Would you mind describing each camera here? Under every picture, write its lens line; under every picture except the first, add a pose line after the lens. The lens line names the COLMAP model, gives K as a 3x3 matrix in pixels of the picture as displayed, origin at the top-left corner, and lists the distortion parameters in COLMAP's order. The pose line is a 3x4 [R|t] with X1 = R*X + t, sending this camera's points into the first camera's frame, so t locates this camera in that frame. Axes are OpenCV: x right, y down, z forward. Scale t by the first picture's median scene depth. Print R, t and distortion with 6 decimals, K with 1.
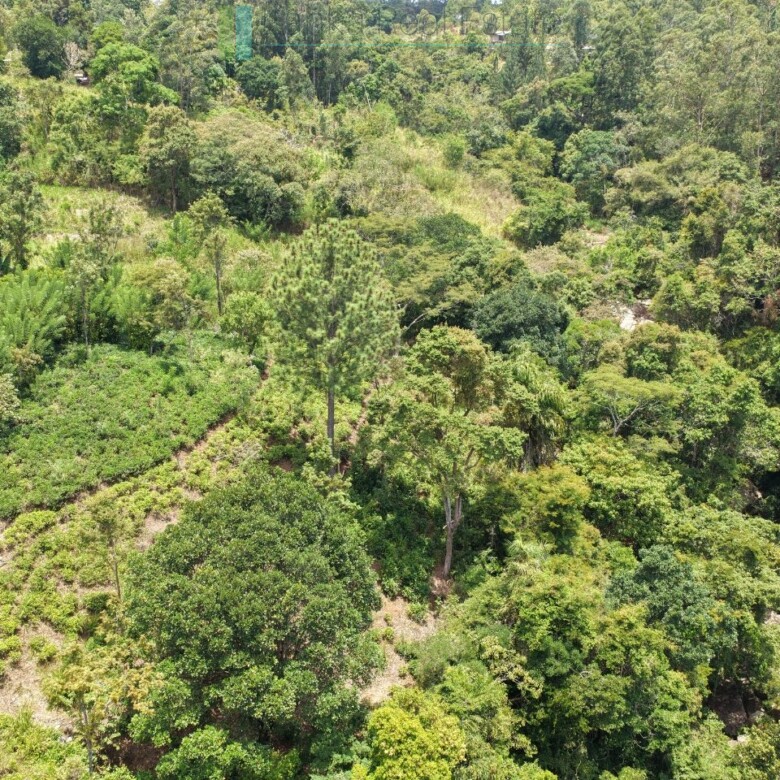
lens RADIAL K [[968.9, 0, 392.5], [0, 968.9, 392.1], [0, 0, 1]] dist [-0.001439, 0.000000]
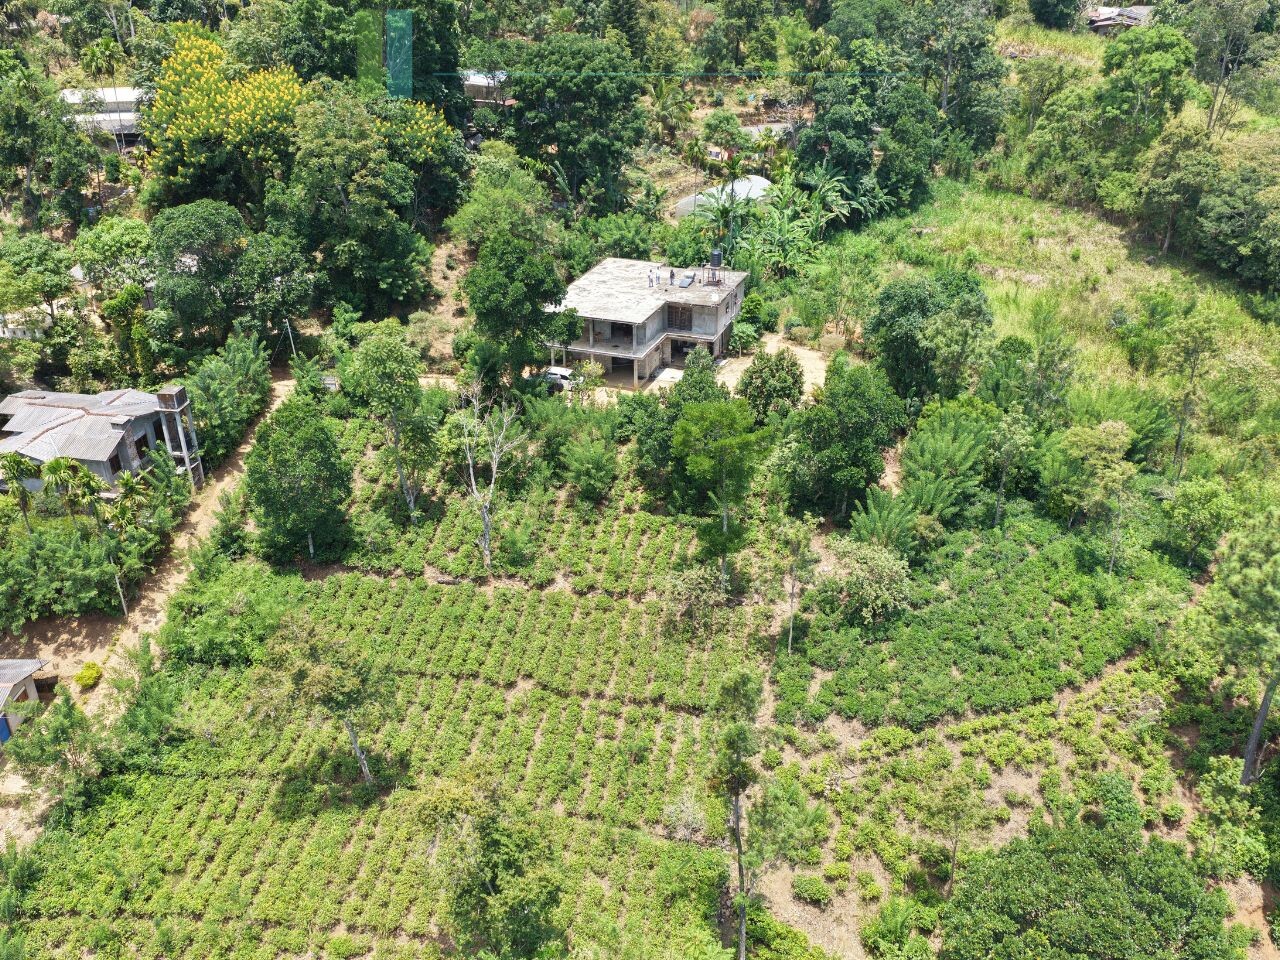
lens RADIAL K [[1189.3, 0, 641.8], [0, 1189.3, 481.9], [0, 0, 1]] dist [0.005768, 0.000000]
pose [[0.802645, 0.251963, -0.540626, 0.008096], [-0.199954, 0.967611, 0.154099, -0.167041], [0.561943, -0.015587, 0.827029, -0.088688]]
